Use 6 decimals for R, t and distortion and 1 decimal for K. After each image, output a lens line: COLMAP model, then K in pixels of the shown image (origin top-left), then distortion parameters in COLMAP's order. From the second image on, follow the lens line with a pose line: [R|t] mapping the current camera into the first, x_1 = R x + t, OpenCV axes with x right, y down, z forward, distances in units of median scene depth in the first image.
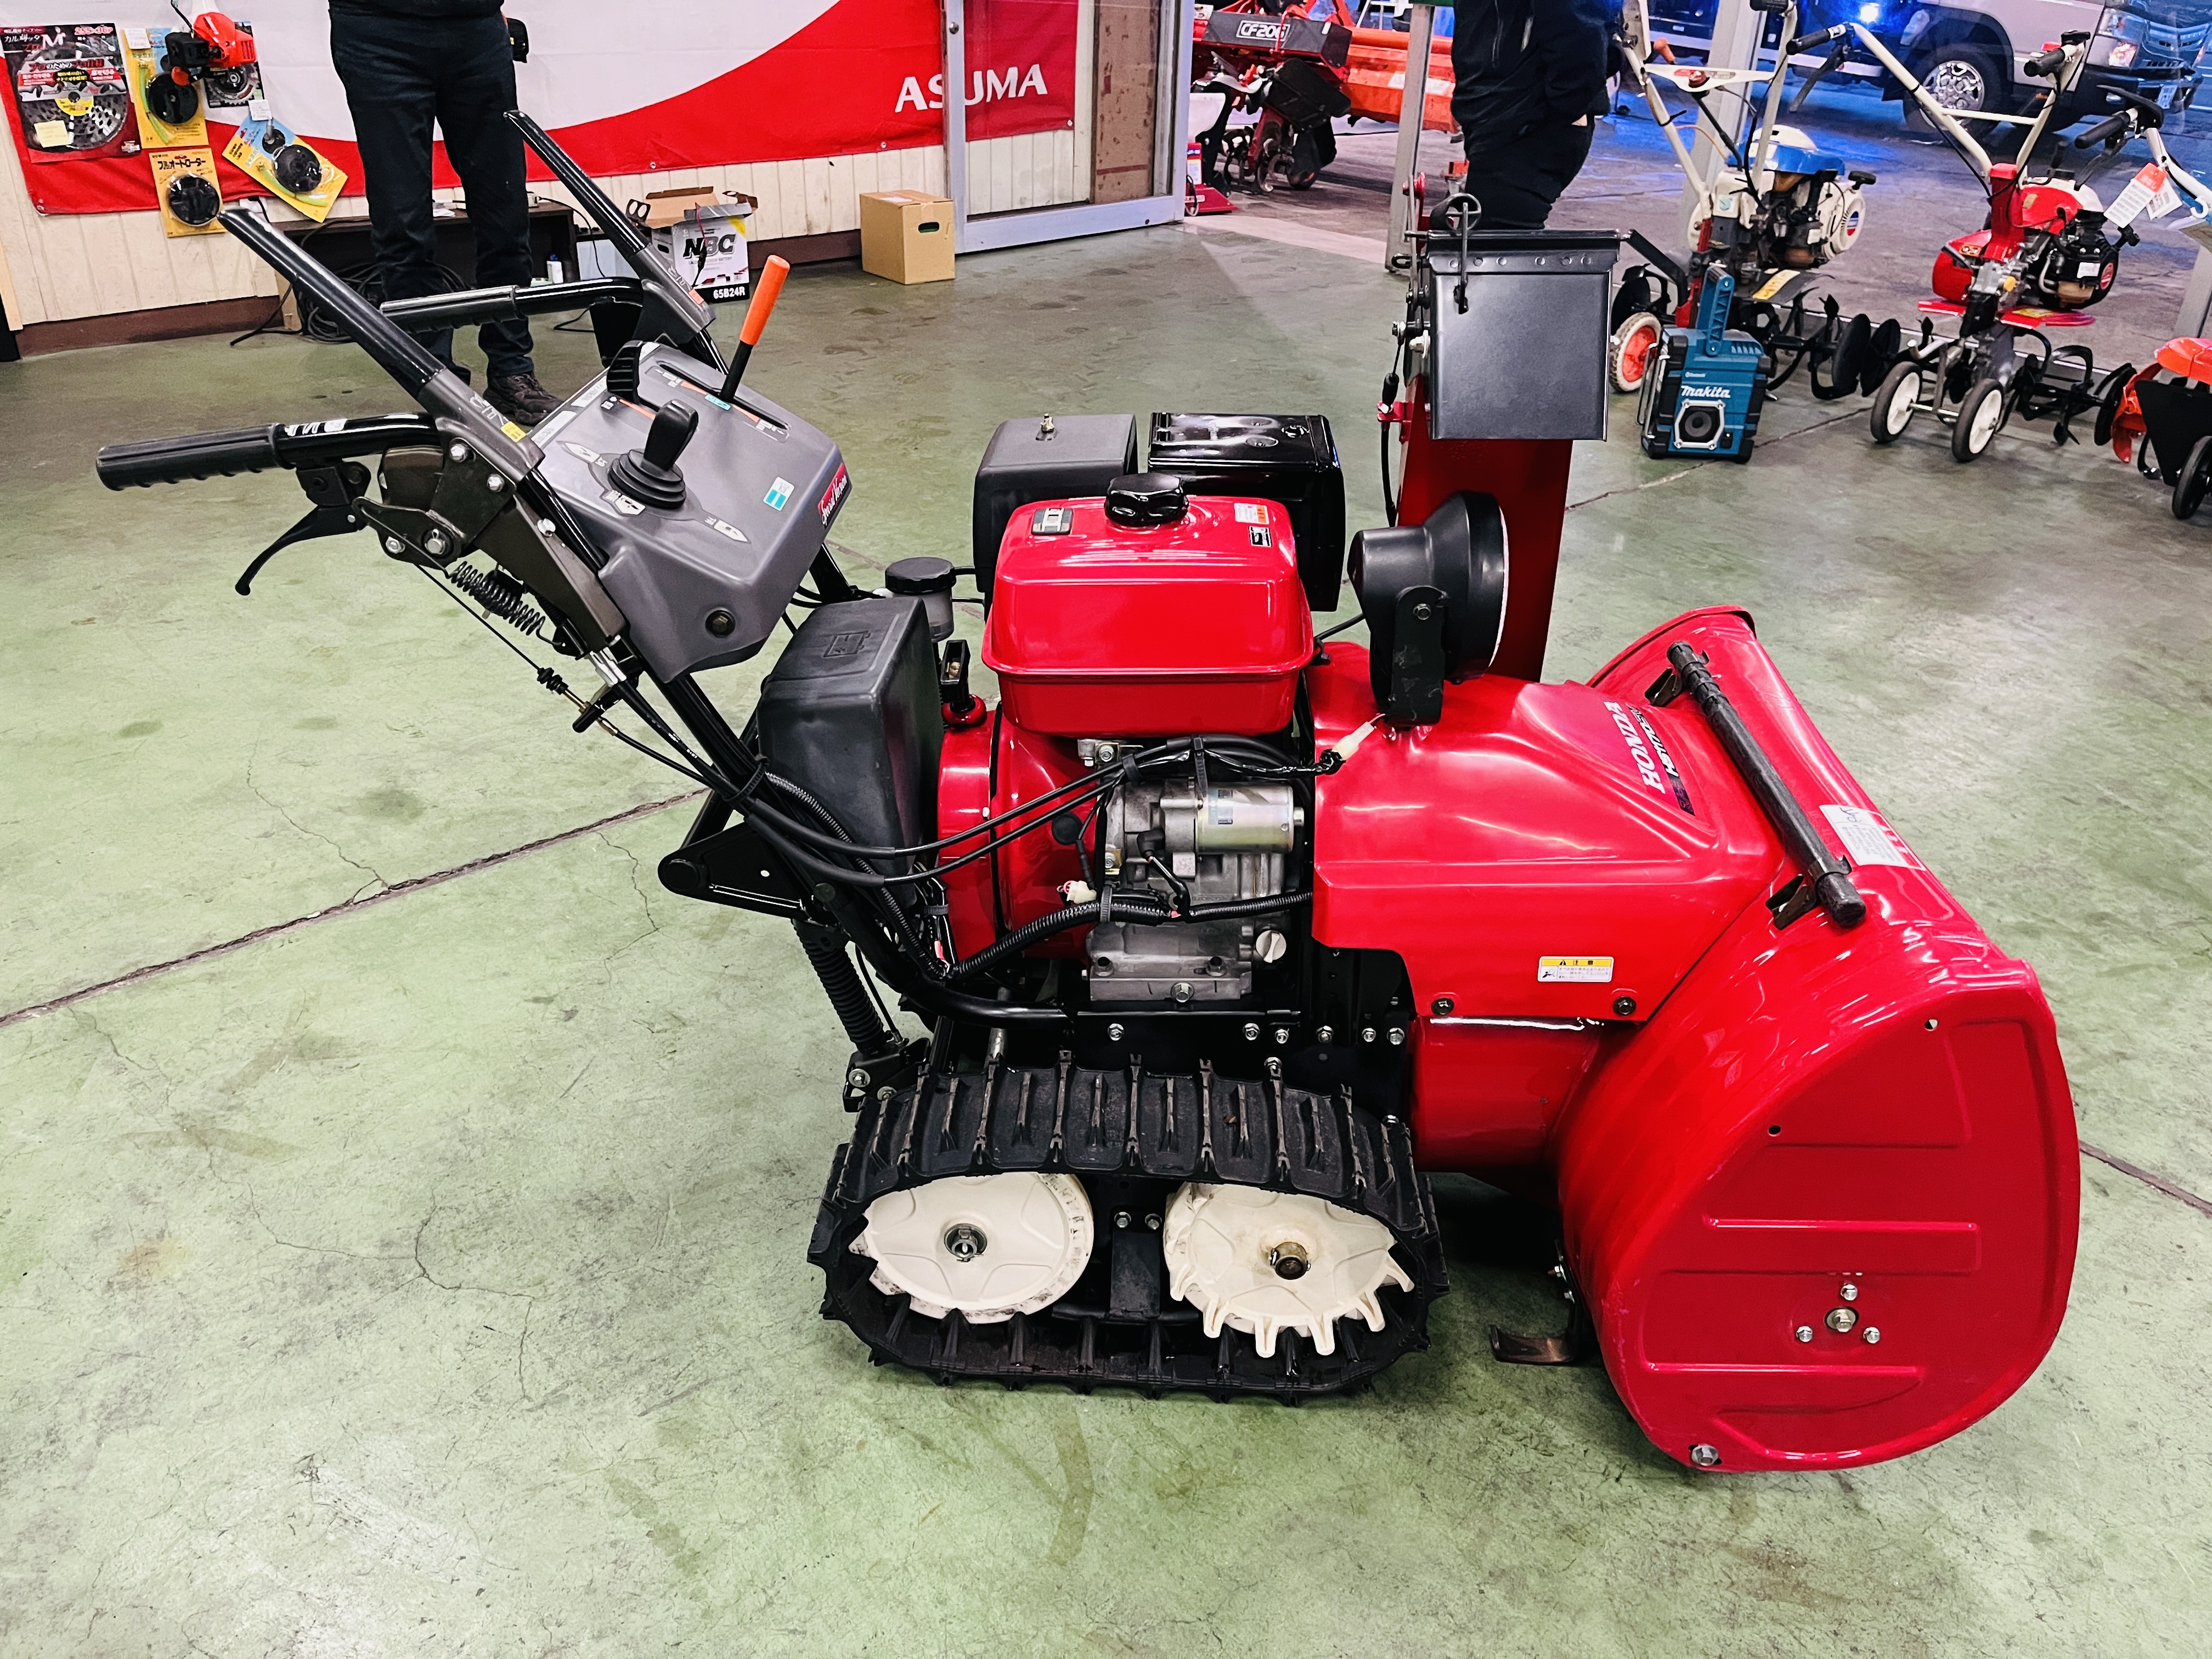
lens RADIAL K [[1669.2, 0, 1096.3], [0, 1669.2, 828.0], [0, 0, 1]] dist [0.076209, -0.107654]
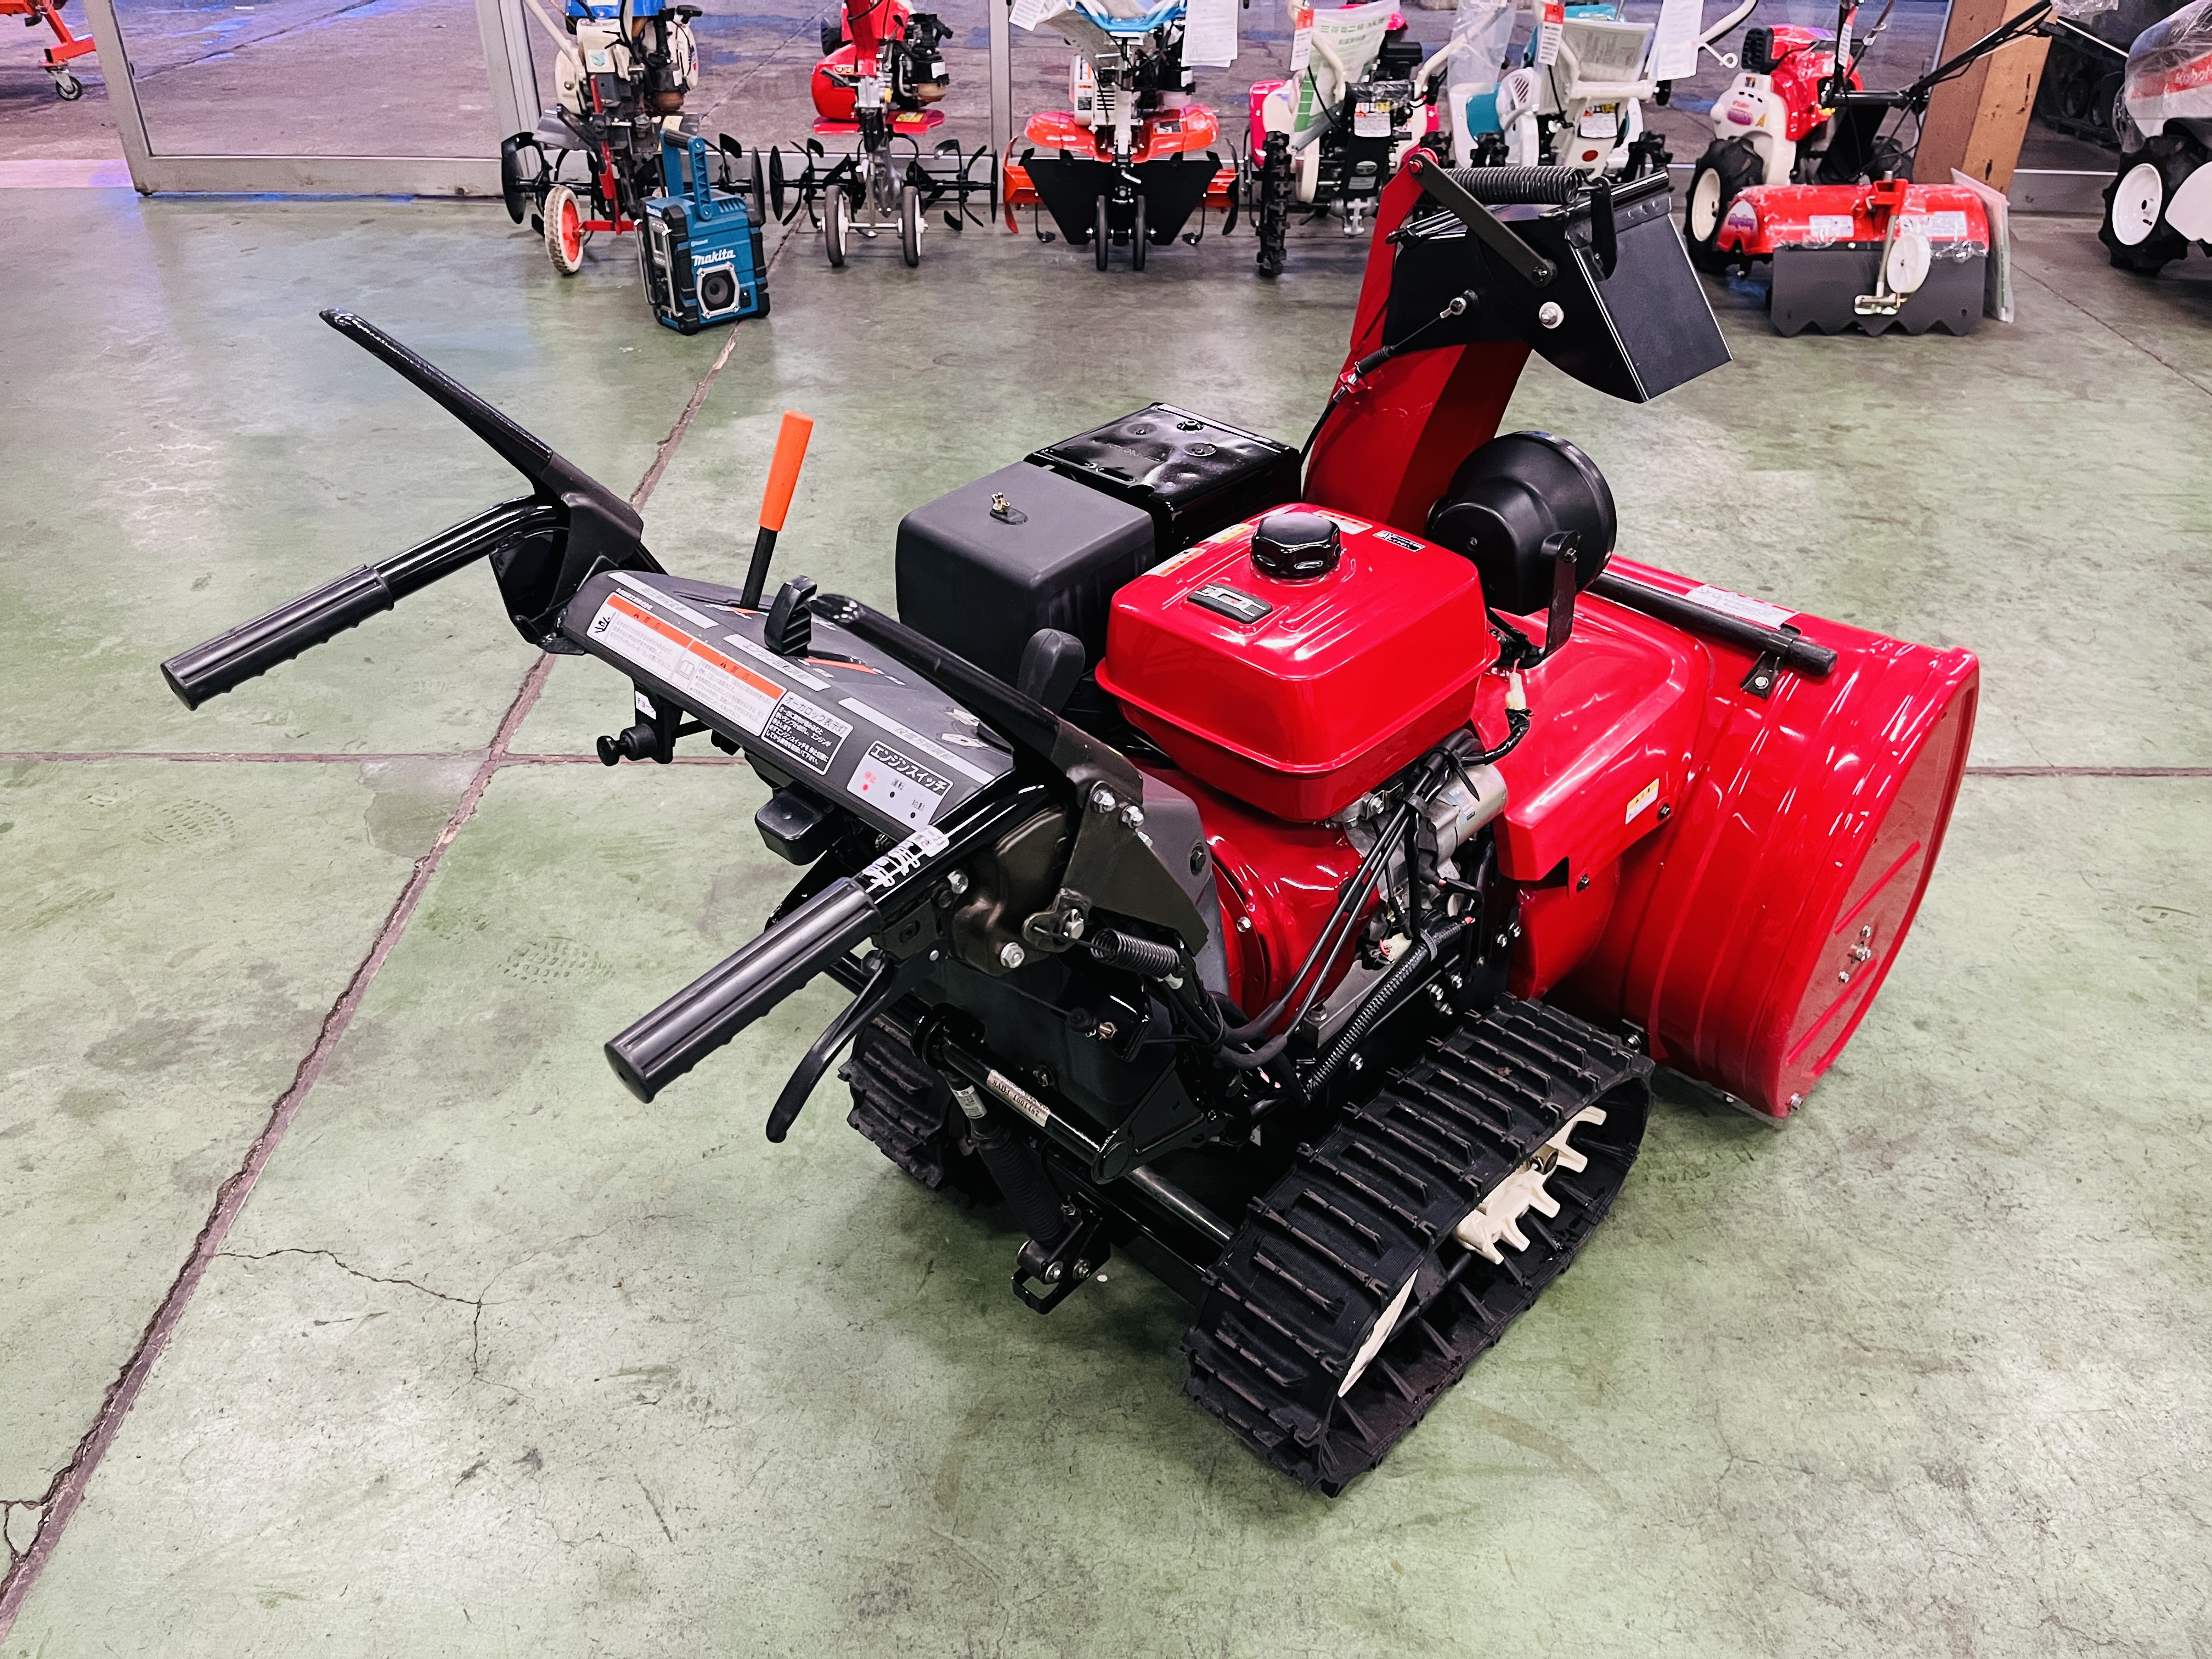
lens RADIAL K [[1669.2, 0, 1084.1], [0, 1669.2, 820.8], [0, 0, 1]] dist [0.076209, -0.107654]
pose [[0.668491, -0.435529, 0.602855, -0.231915], [0.374565, 0.897445, 0.233009, -0.108563], [-0.642512, 0.070044, 0.763068, 0.124875]]
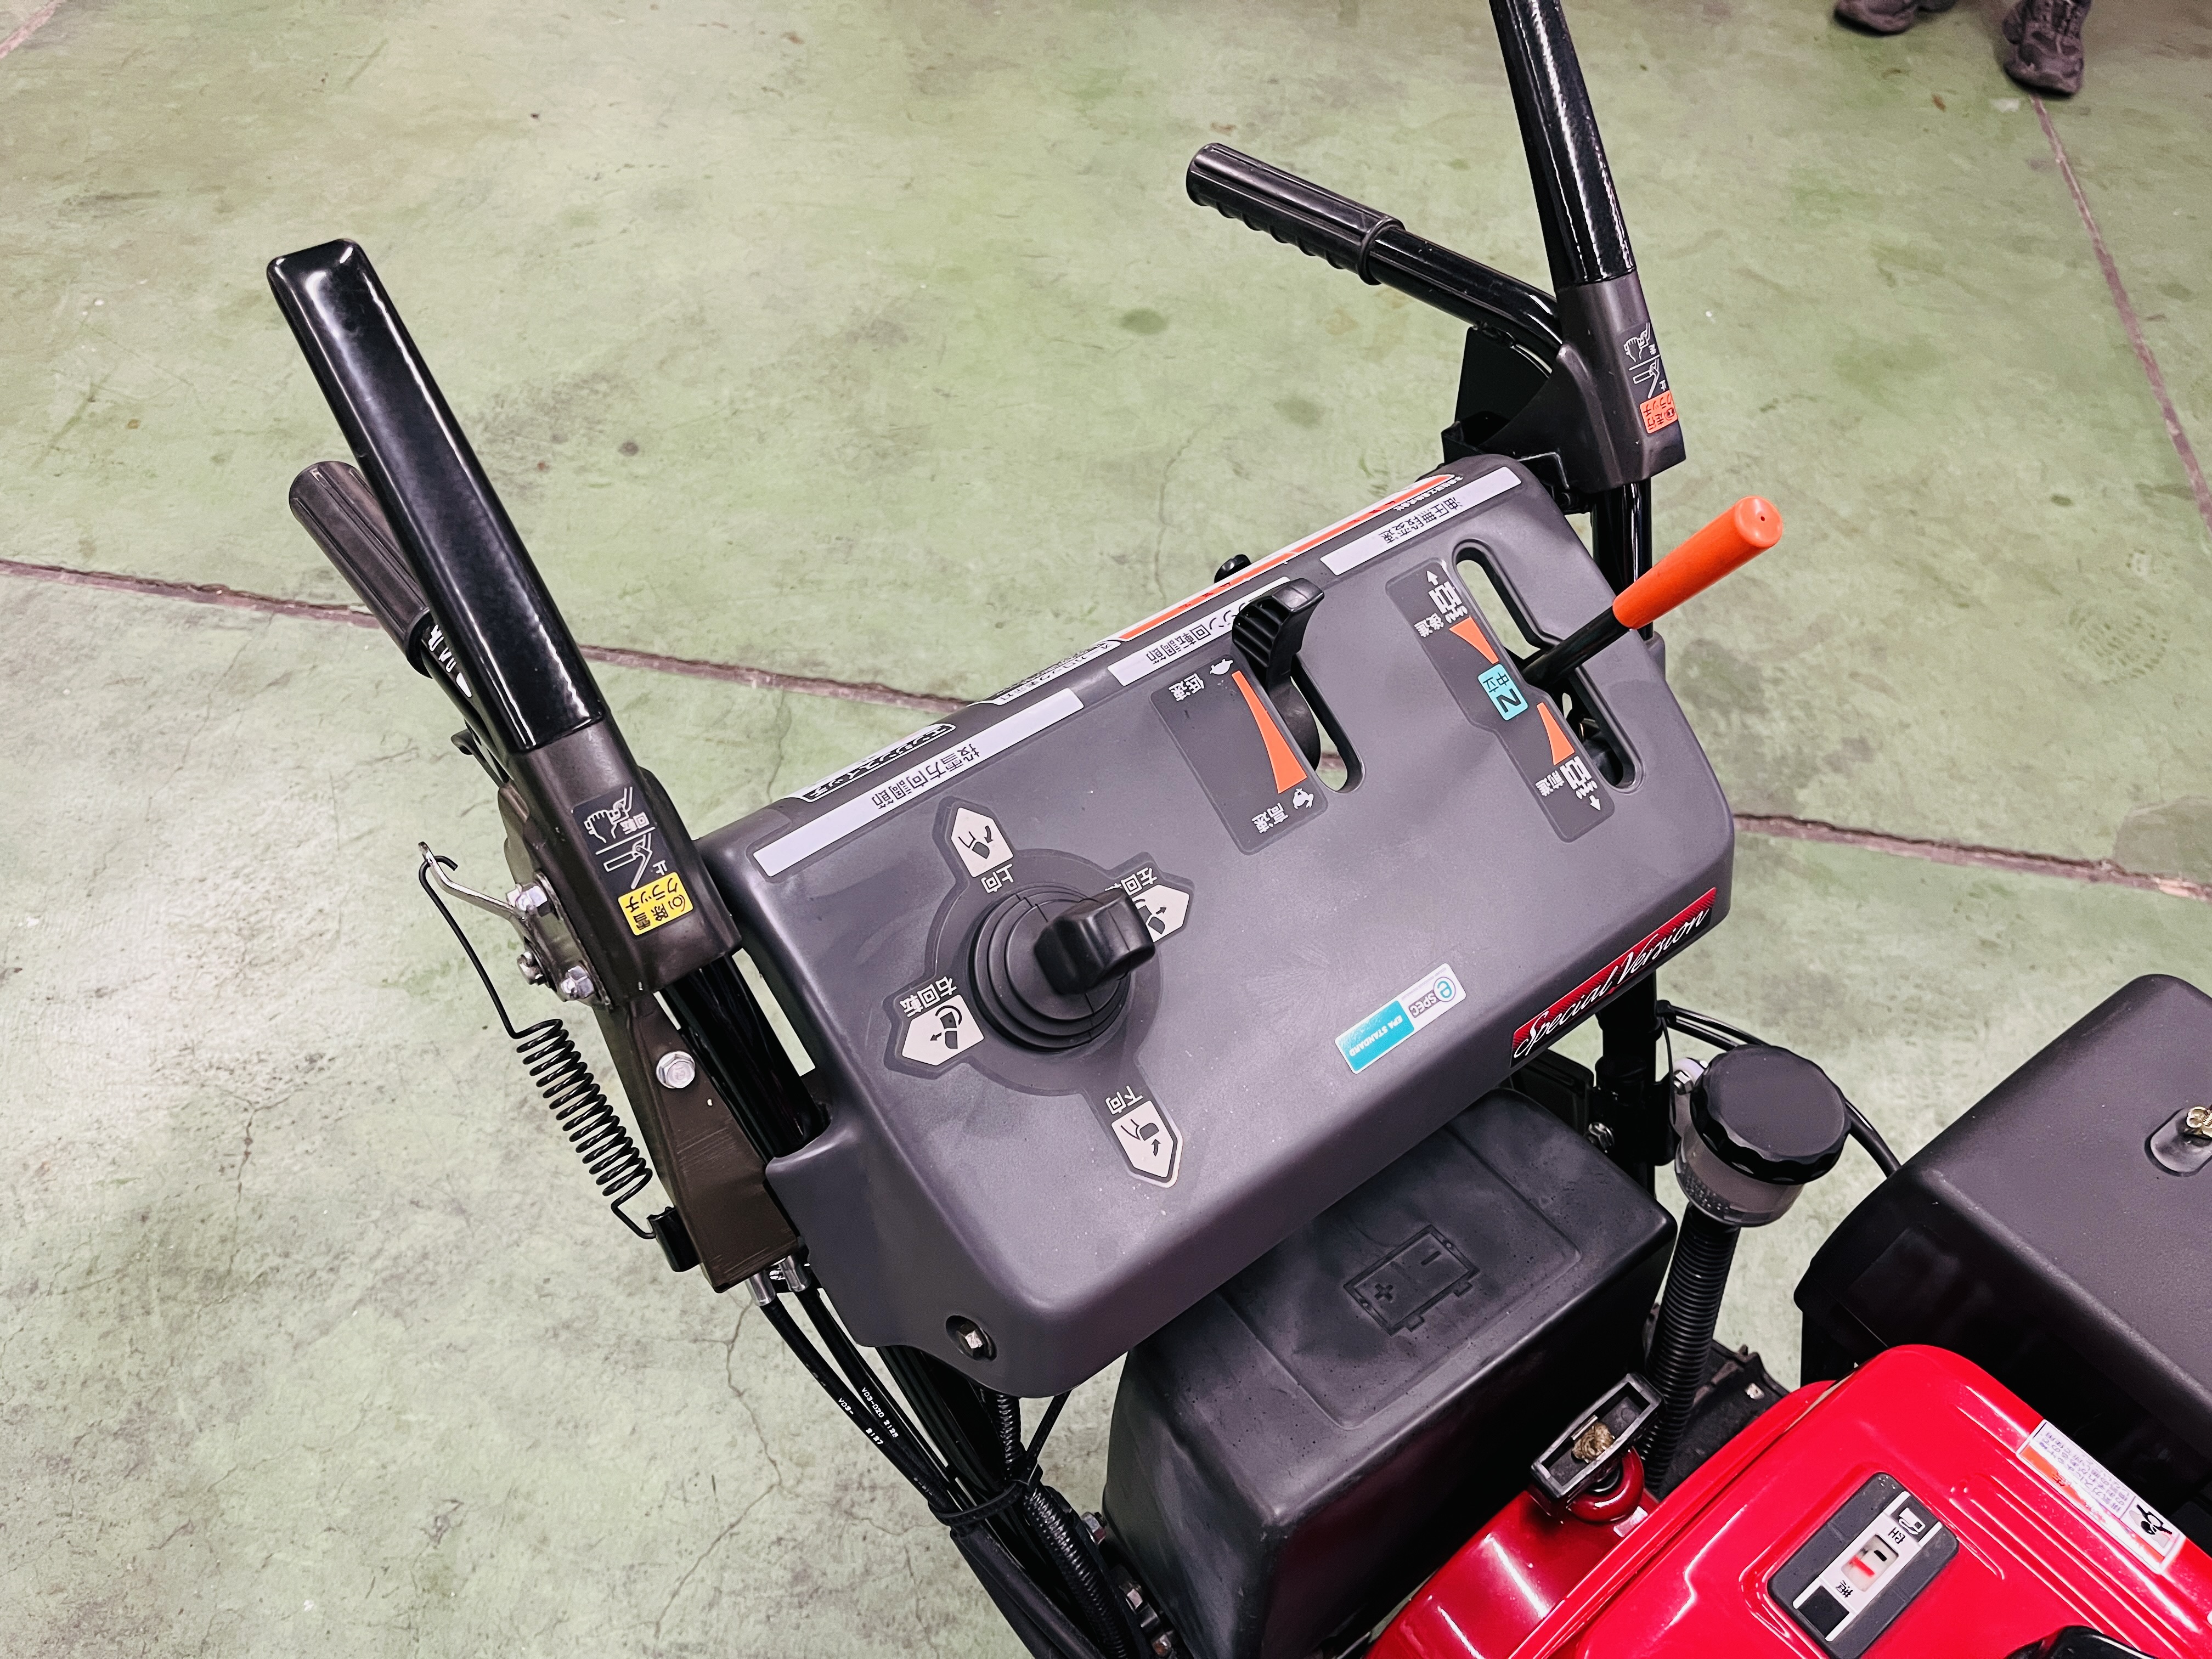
lens RADIAL K [[1669.2, 0, 1093.8], [0, 1669.2, 836.4], [0, 0, 1]] dist [0.076209, -0.107654]
pose [[0.643281, 0.598474, -0.477512, -0.018959], [-0.403322, 0.795018, 0.453075, -0.142405], [0.650785, -0.098864, 0.752798, 0.210214]]
